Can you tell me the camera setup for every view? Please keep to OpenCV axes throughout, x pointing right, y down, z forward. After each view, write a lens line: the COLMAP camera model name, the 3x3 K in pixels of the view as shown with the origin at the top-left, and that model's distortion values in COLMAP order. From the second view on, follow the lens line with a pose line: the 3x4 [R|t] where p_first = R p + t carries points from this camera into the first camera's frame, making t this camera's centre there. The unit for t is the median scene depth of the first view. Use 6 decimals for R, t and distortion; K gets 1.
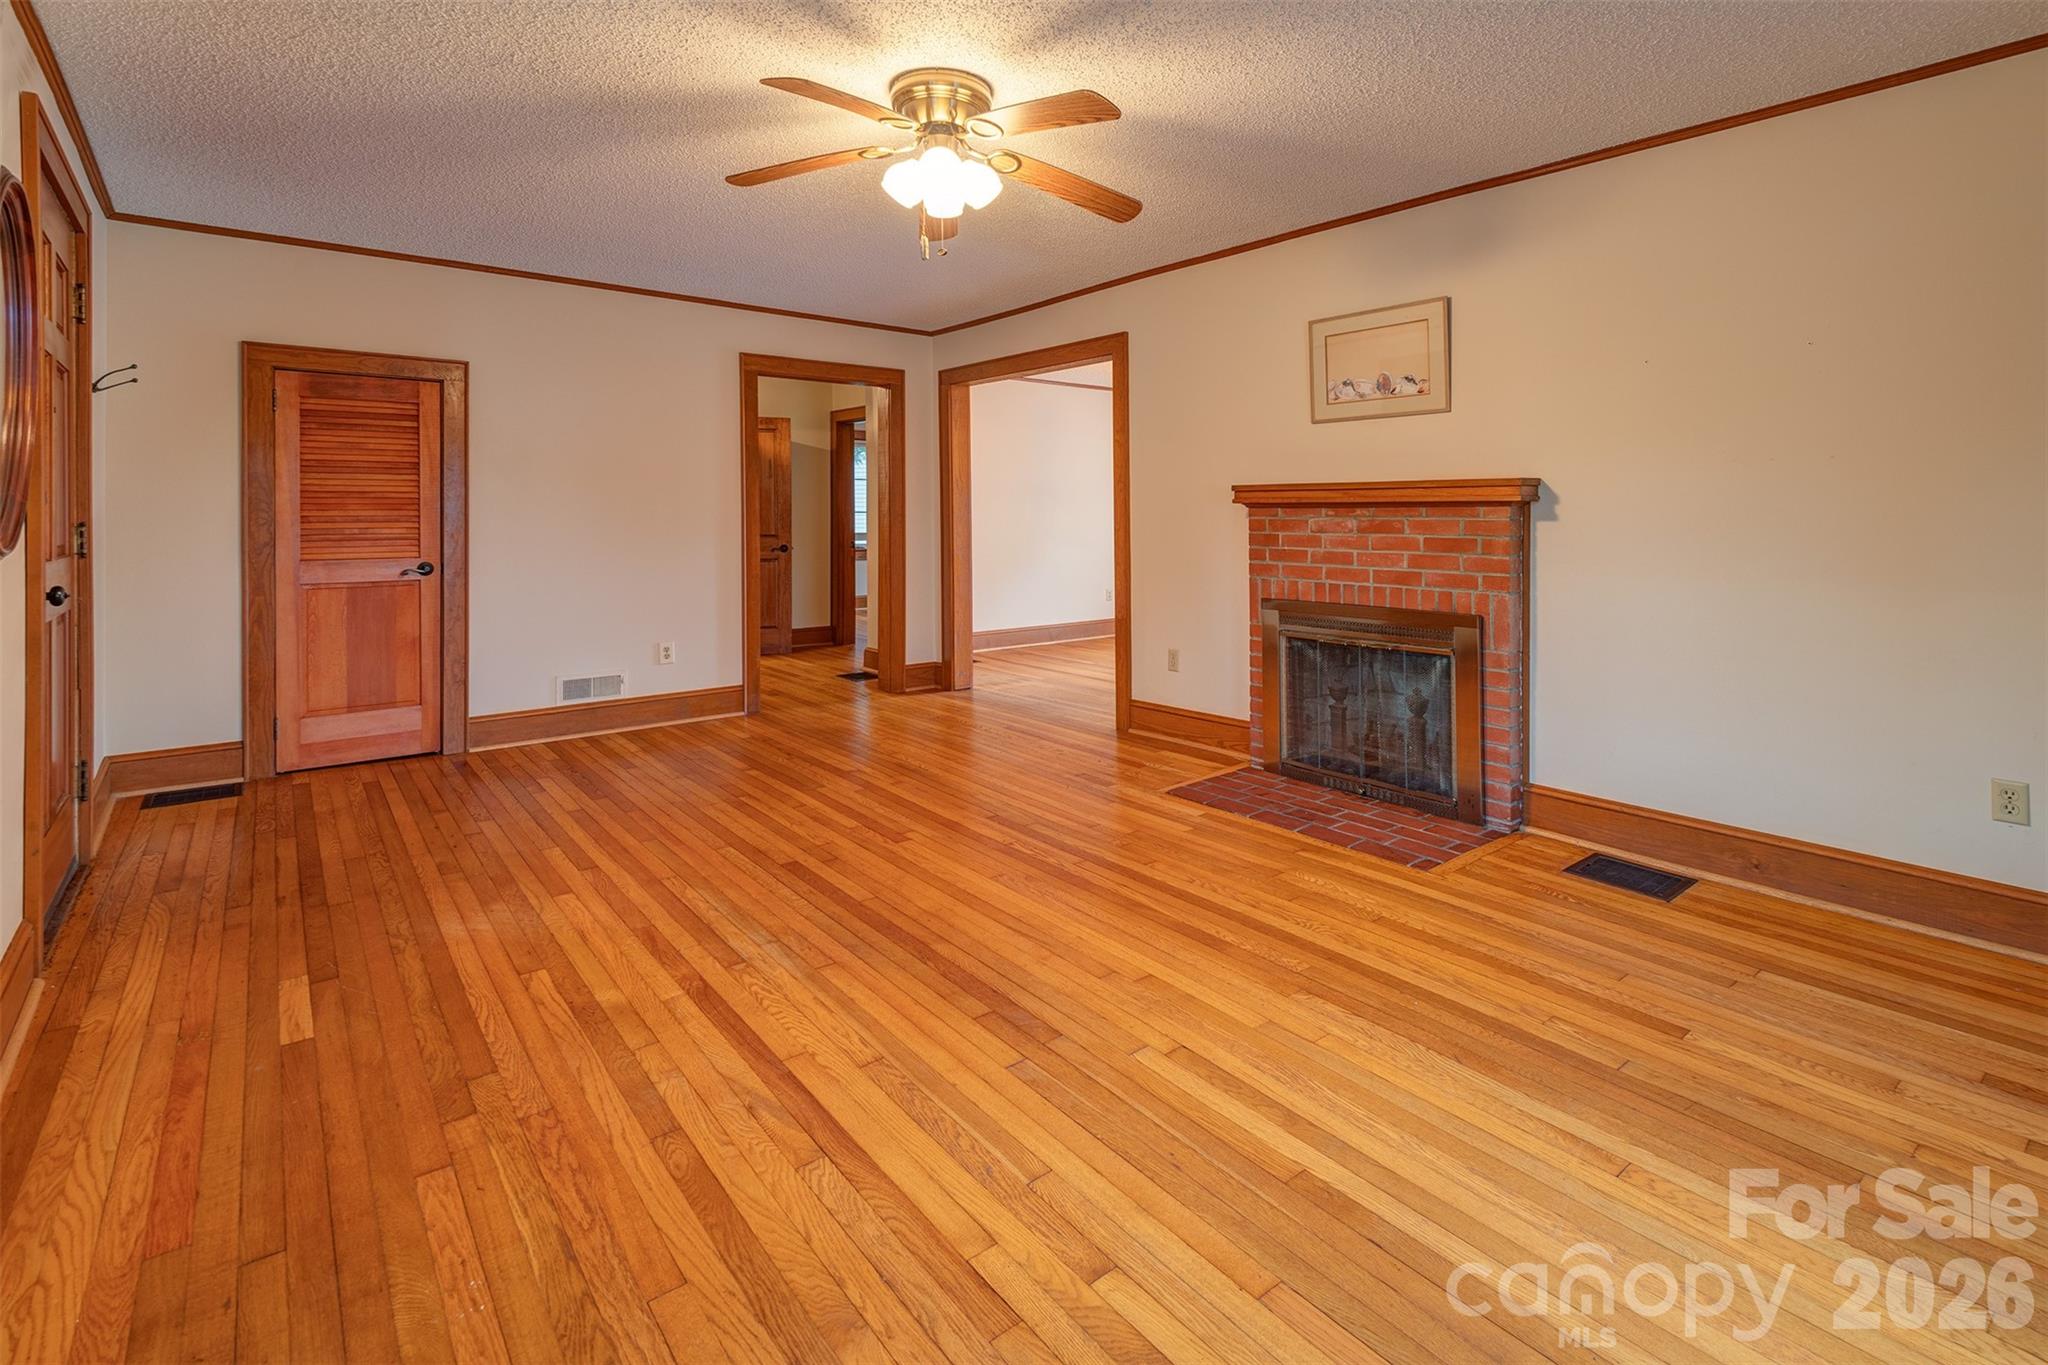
lens RADIAL K [[936.4, 0, 949.5], [0, 936.4, 669.3], [0, 0, 1]] dist [0.020098, -0.000165]
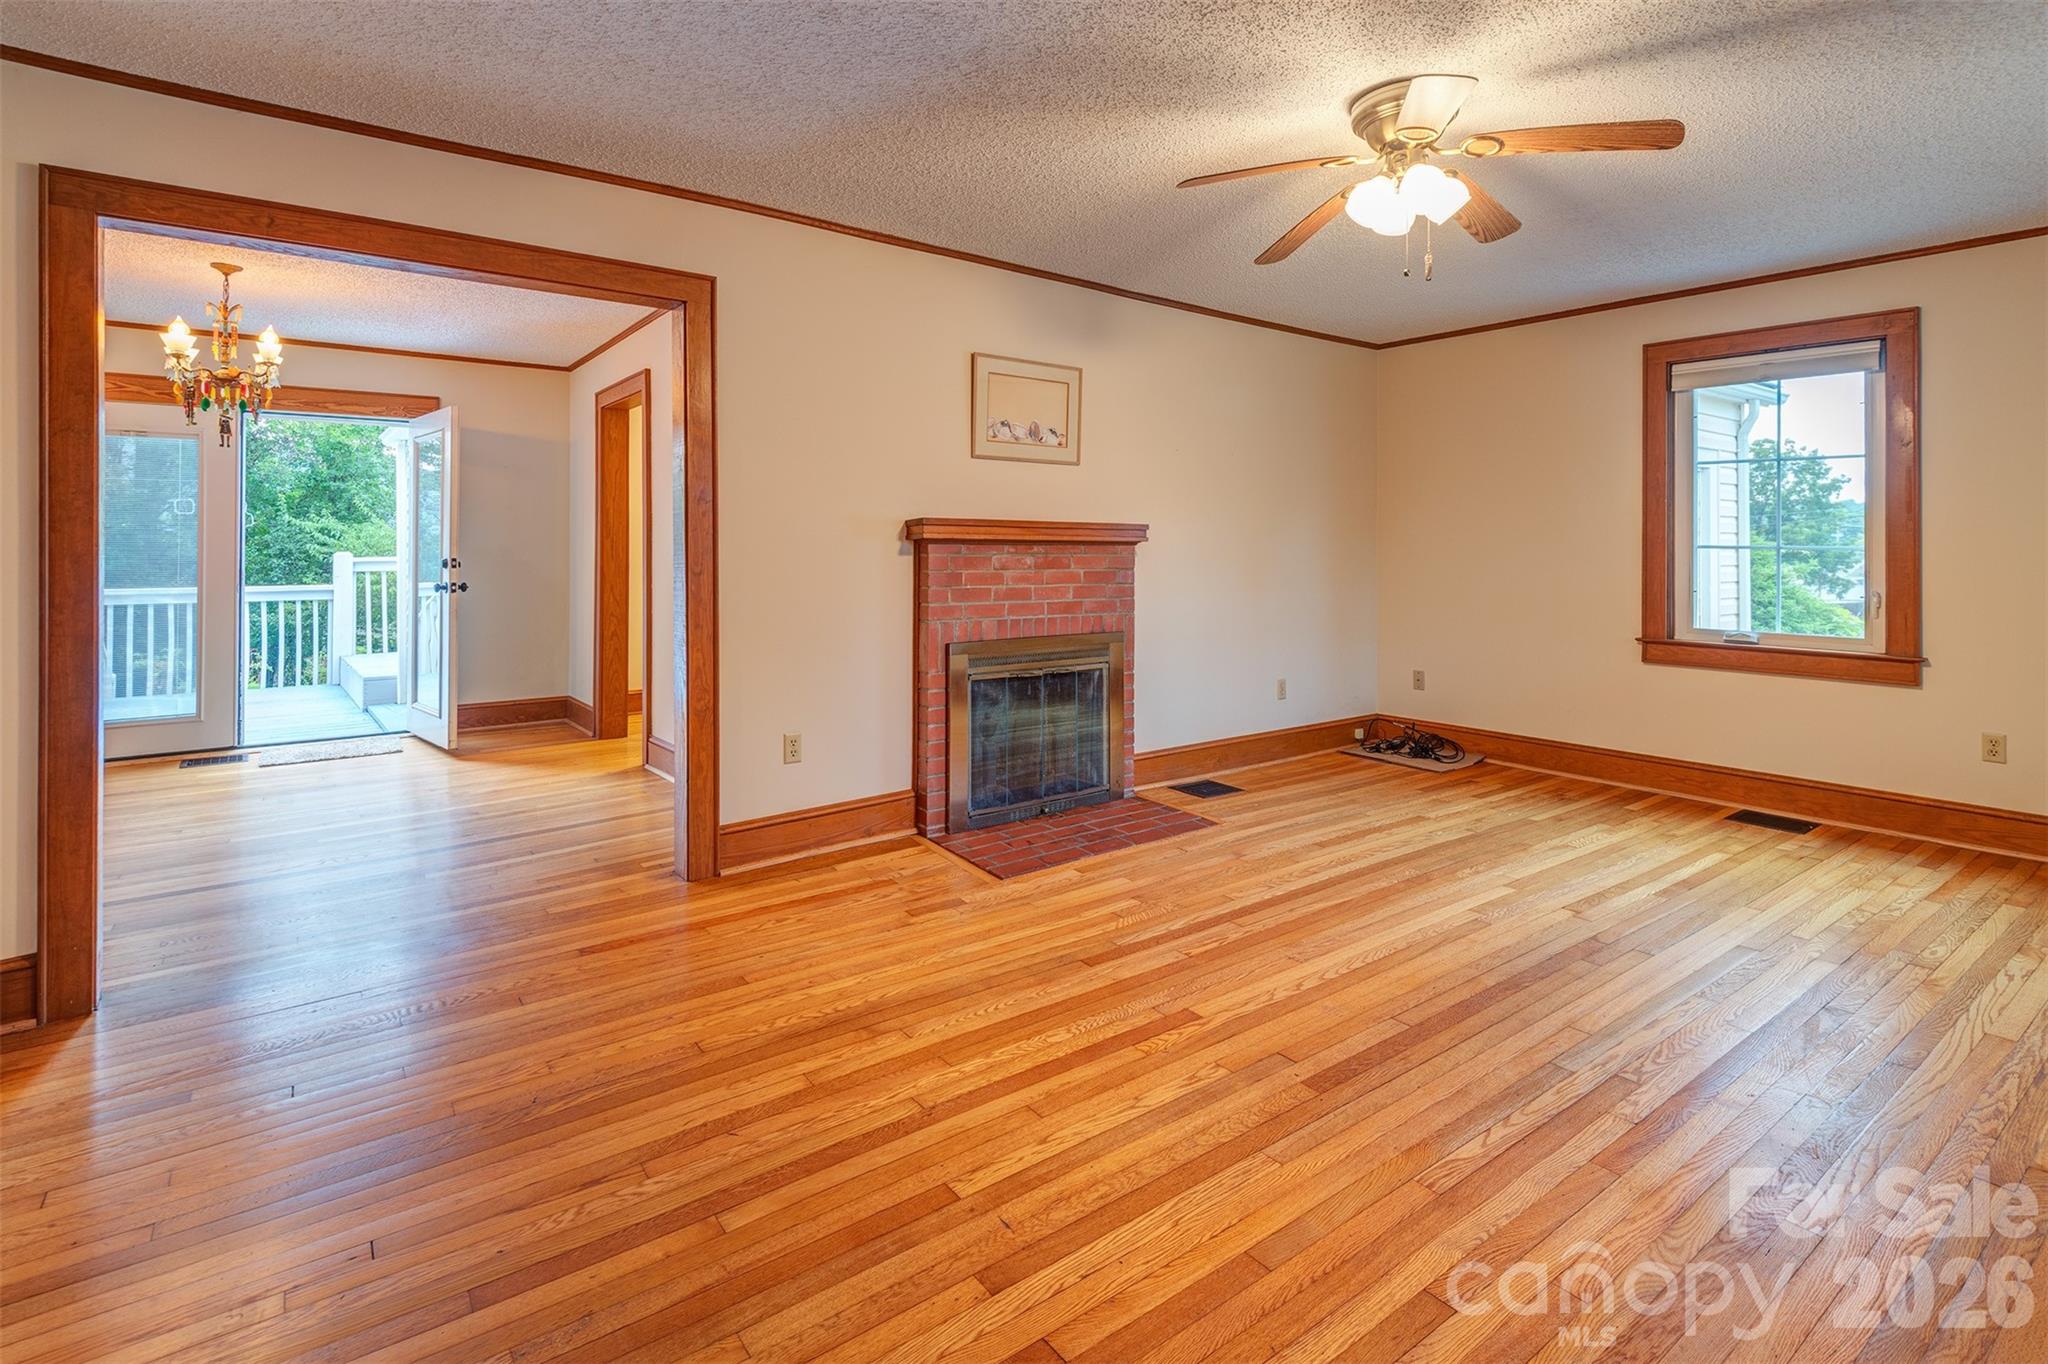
lens RADIAL K [[986.0, 0, 1041.3], [0, 986.0, 642.6], [0, 0, 1]] dist [0.033750, -0.000148]
pose [[-0.015442, -0.097307, 0.995135, -0.657577], [0.164600, 0.981428, 0.098521, -0.168684], [-0.986240, 0.165321, 0.000861, 0.988684]]
